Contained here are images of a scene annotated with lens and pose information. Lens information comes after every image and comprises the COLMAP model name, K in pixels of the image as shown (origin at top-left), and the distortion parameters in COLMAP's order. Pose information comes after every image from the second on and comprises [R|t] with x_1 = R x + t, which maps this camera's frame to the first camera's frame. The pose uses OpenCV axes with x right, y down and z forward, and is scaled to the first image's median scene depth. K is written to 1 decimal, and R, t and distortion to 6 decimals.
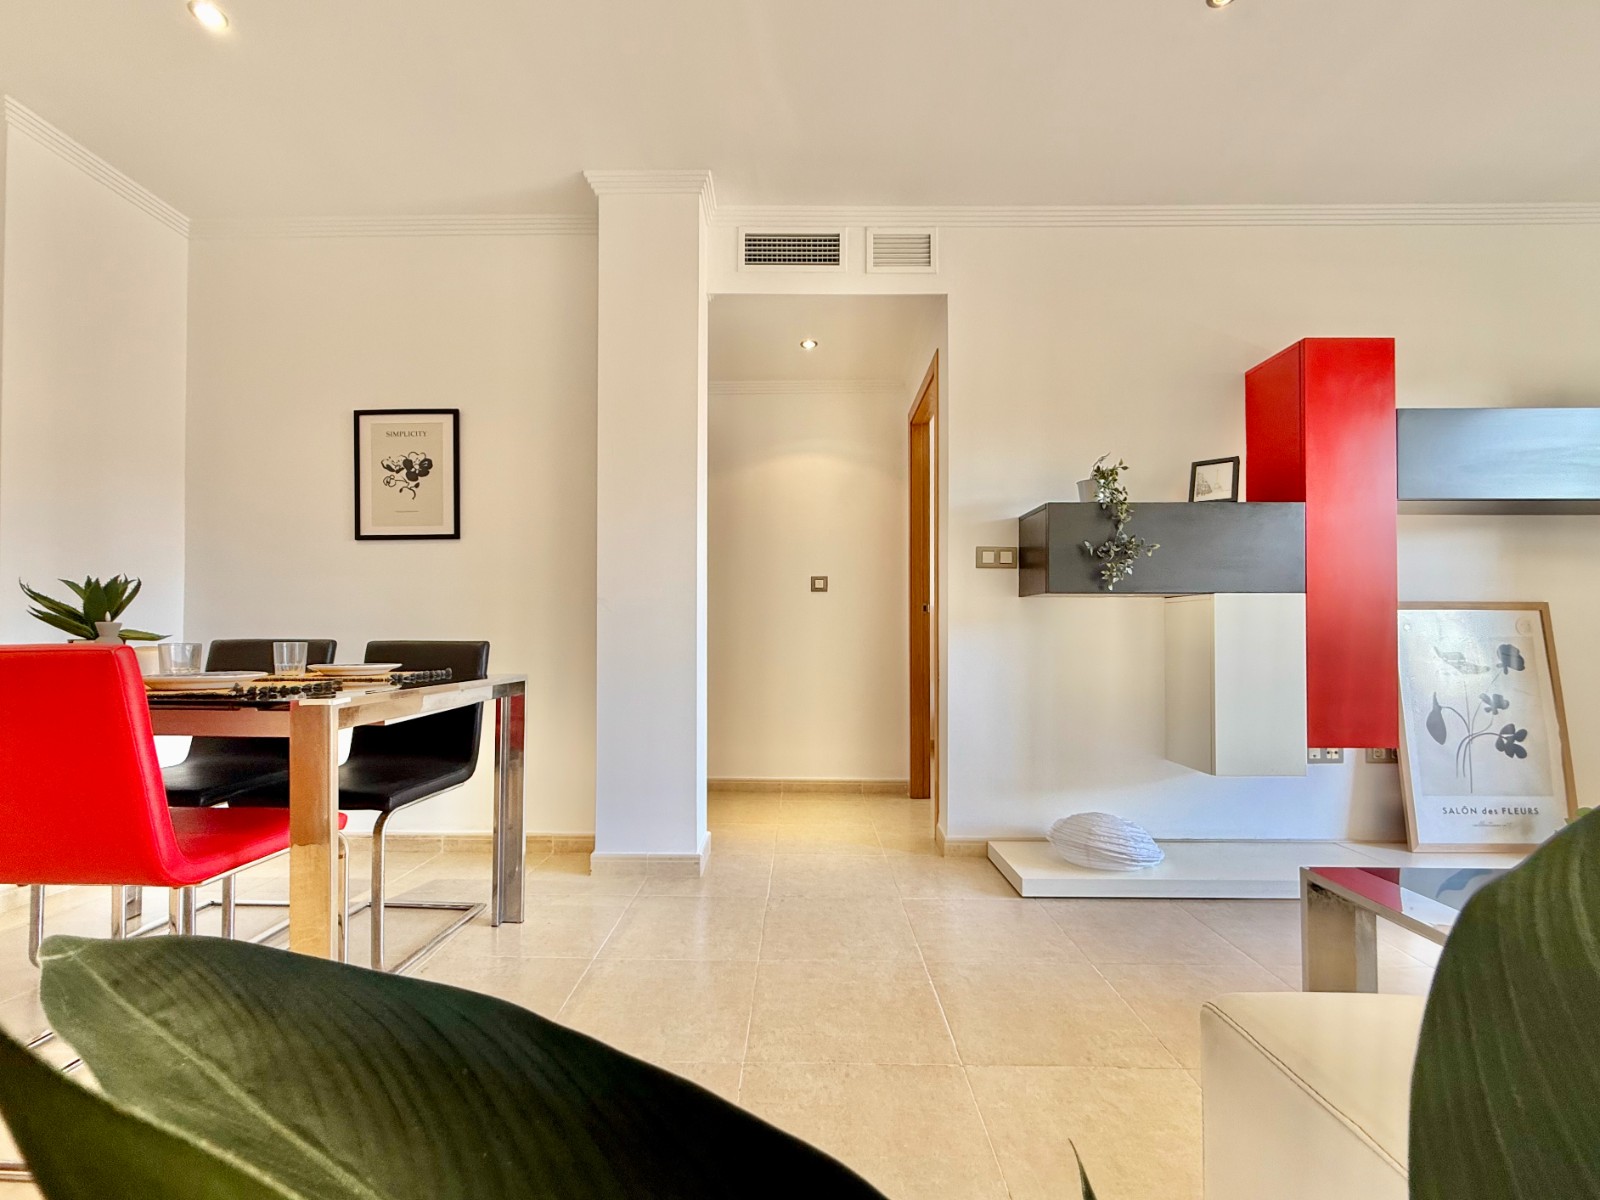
lens RADIAL K [[680.4, 0, 788.9], [0, 680.4, 626.4], [0, 0, 1]] dist [-0.002348, -0.000071]
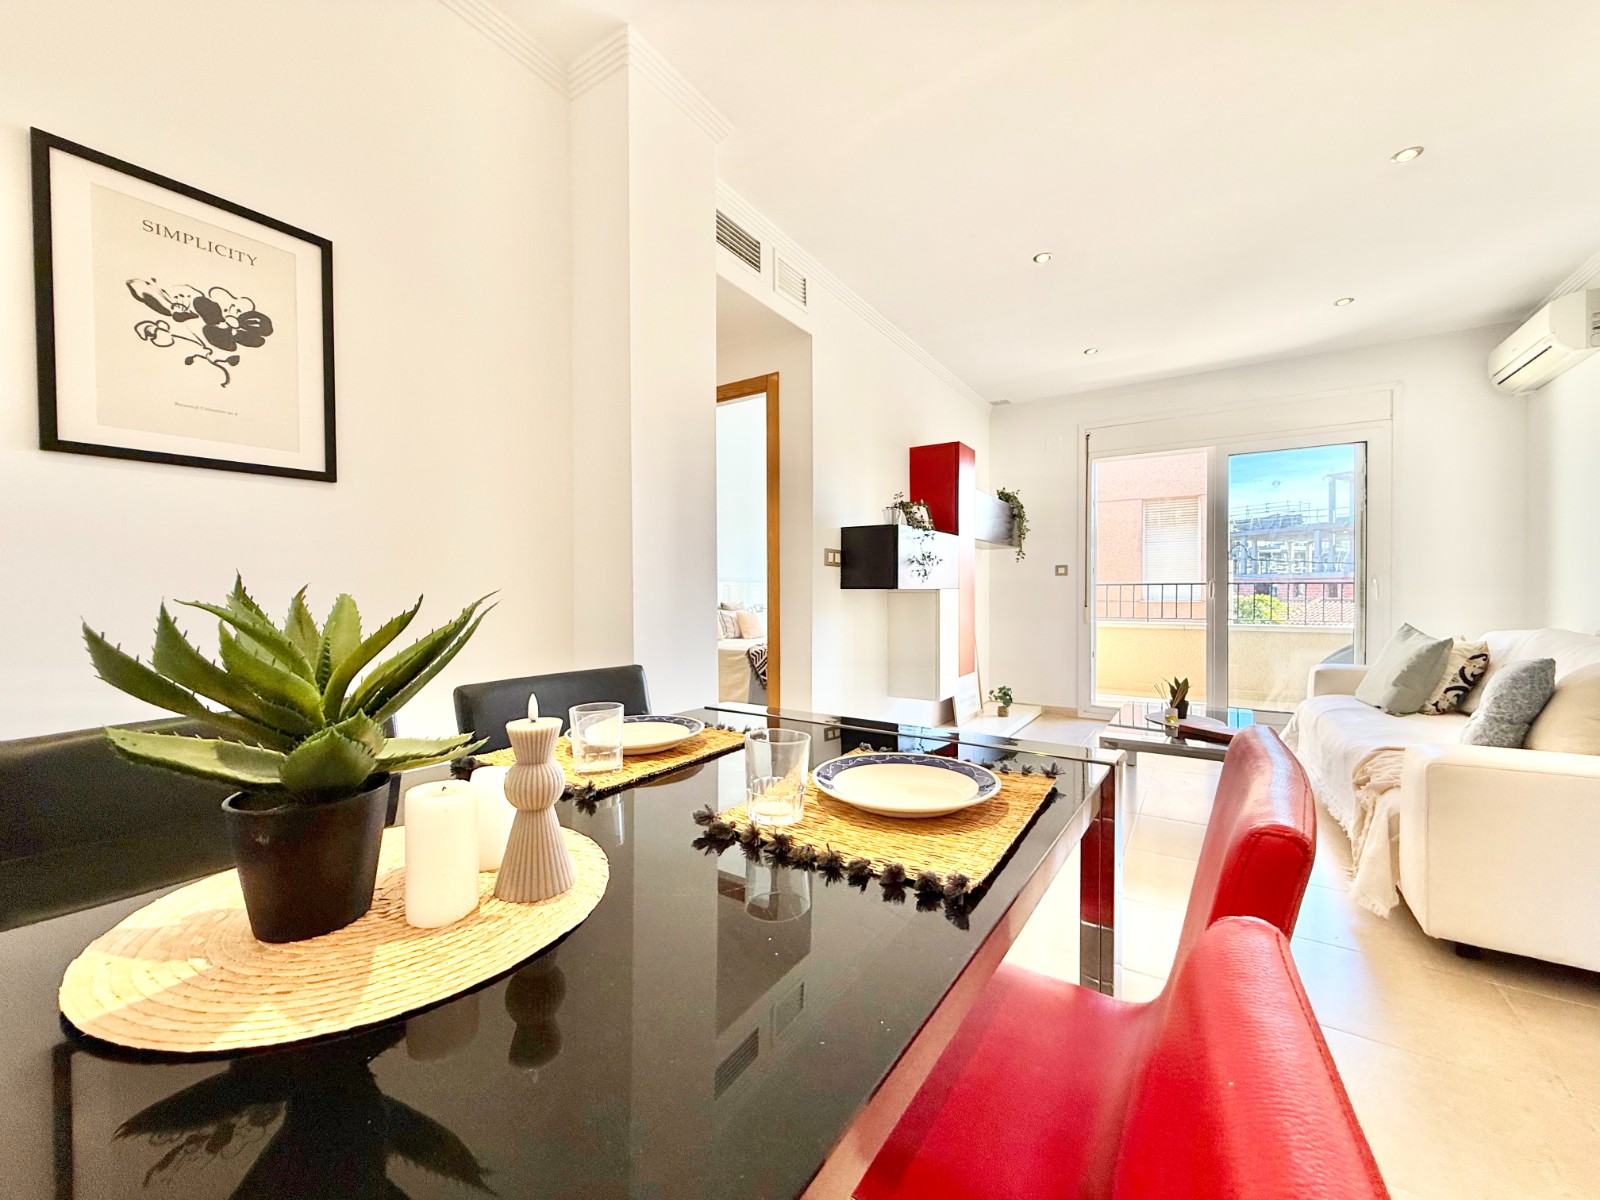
lens RADIAL K [[642.8, 0, 787.6], [0, 642.8, 594.3], [0, 0, 1]] dist [0.002023, -0.000336]
pose [[0.535826, -0.009717, 0.844272, -0.755644], [-0.008050, 0.999830, 0.016617, -0.051855], [-0.844290, -0.015701, 0.535657, 0.428415]]
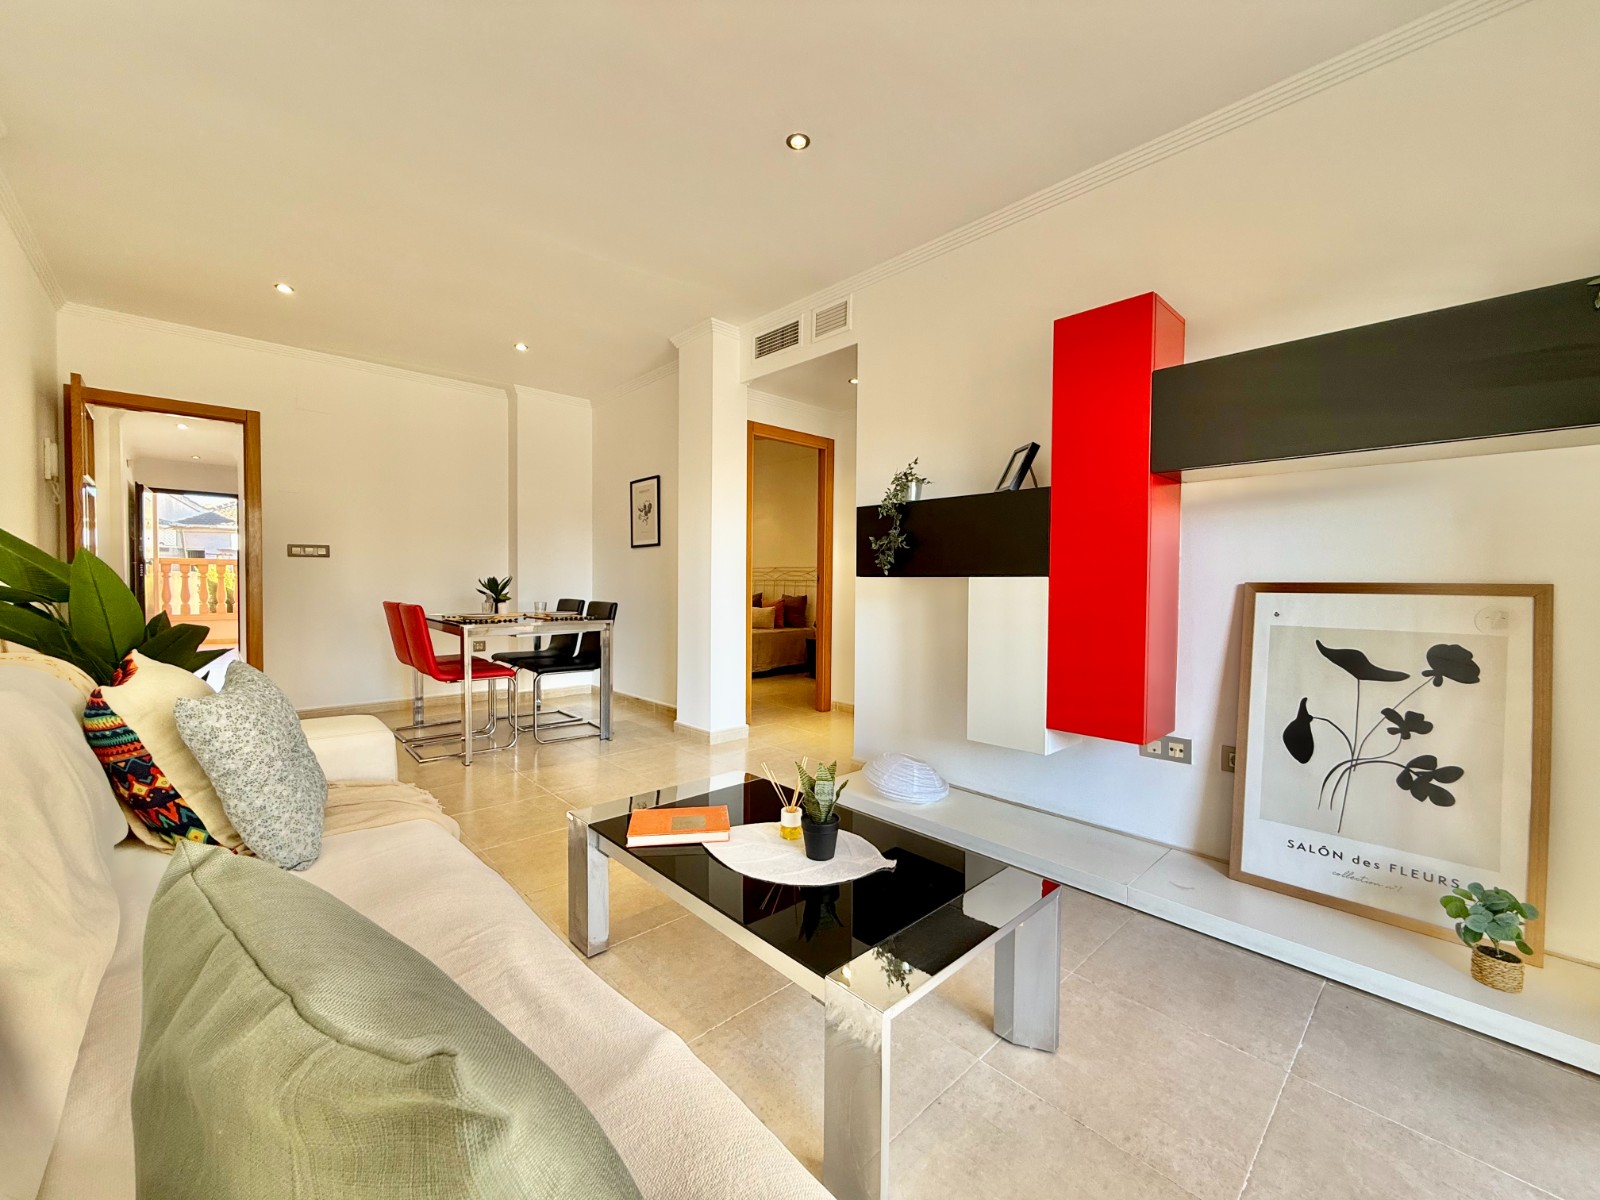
lens RADIAL K [[623.4, 0, 783.2], [0, 623.4, 601.1], [0, 0, 1]] dist [-0.001763, 0.000057]
pose [[0.695164, 0.025535, -0.718398, 1.010813], [0.003488, 0.999237, 0.038892, -0.044154], [0.718843, -0.029542, 0.694545, 0.059215]]
